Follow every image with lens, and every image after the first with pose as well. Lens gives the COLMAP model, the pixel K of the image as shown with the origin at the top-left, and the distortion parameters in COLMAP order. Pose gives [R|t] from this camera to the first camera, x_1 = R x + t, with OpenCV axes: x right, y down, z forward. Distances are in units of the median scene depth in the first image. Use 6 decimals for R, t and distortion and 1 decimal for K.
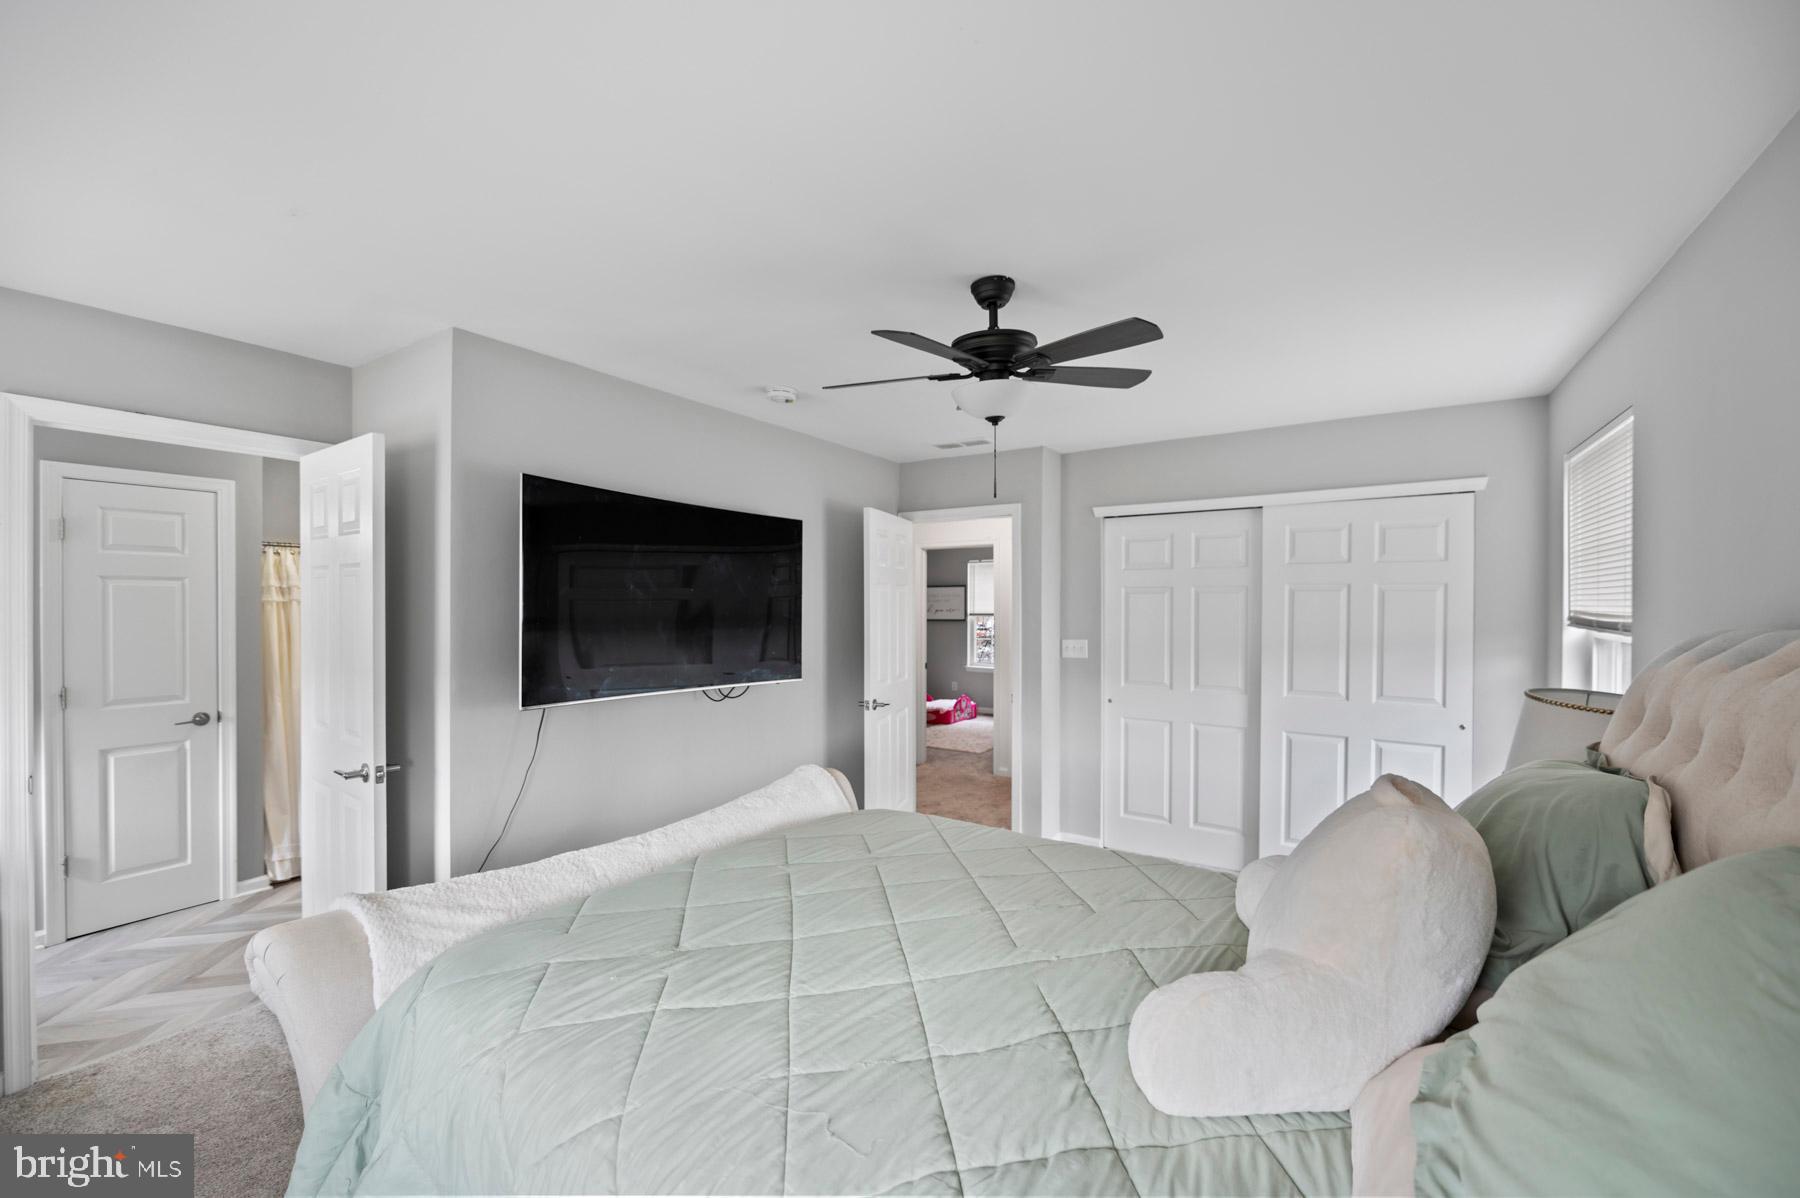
lens RADIAL K [[716.4, 0, 907.7], [0, 716.4, 603.7], [0, 0, 1]] dist [-0.002487, -0.000228]
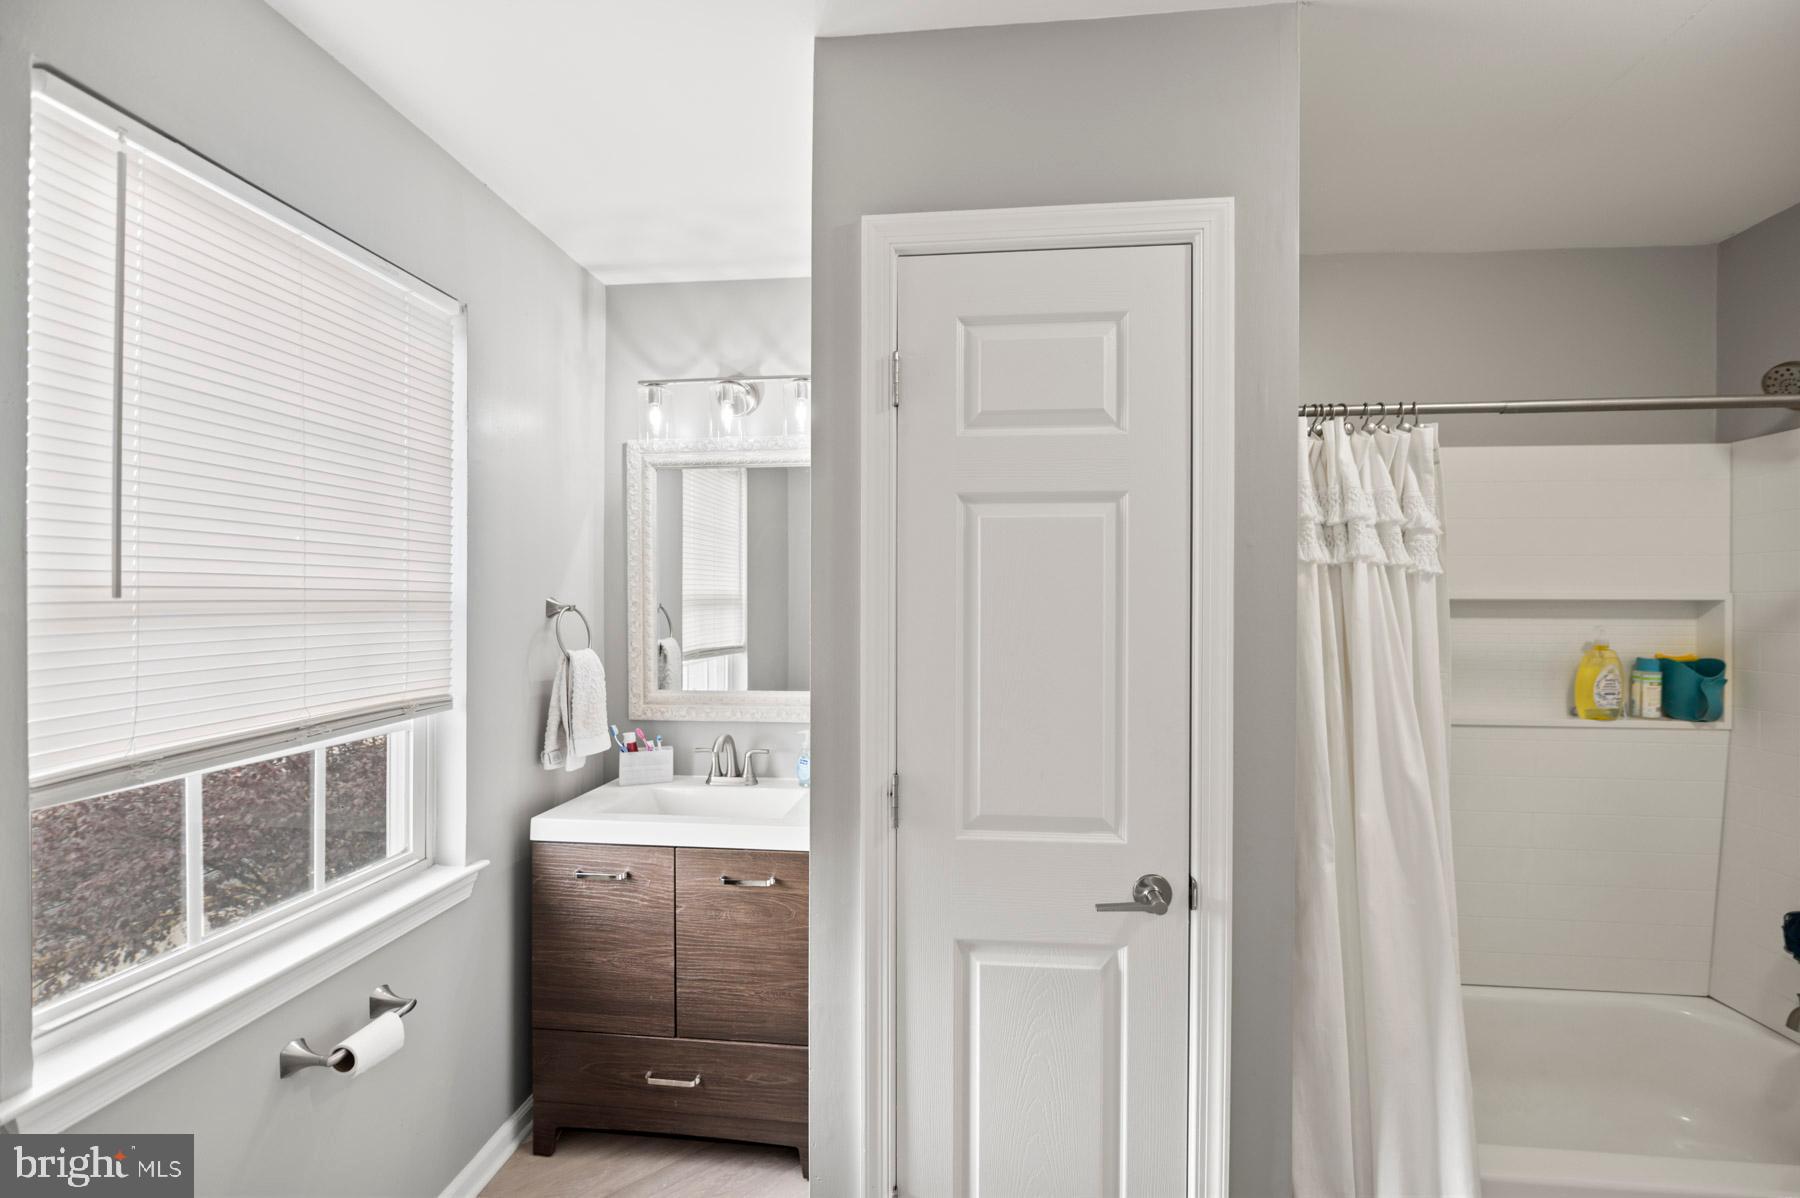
lens RADIAL K [[716.4, 0, 907.7], [0, 716.4, 603.7], [0, 0, 1]] dist [-0.002487, -0.000228]
pose [[0.444714, 0.009899, -0.895618, -0.721858], [-0.004462, 0.999951, 0.008837, 0.015748], [0.895661, 0.000067, 0.444737, 0.728494]]
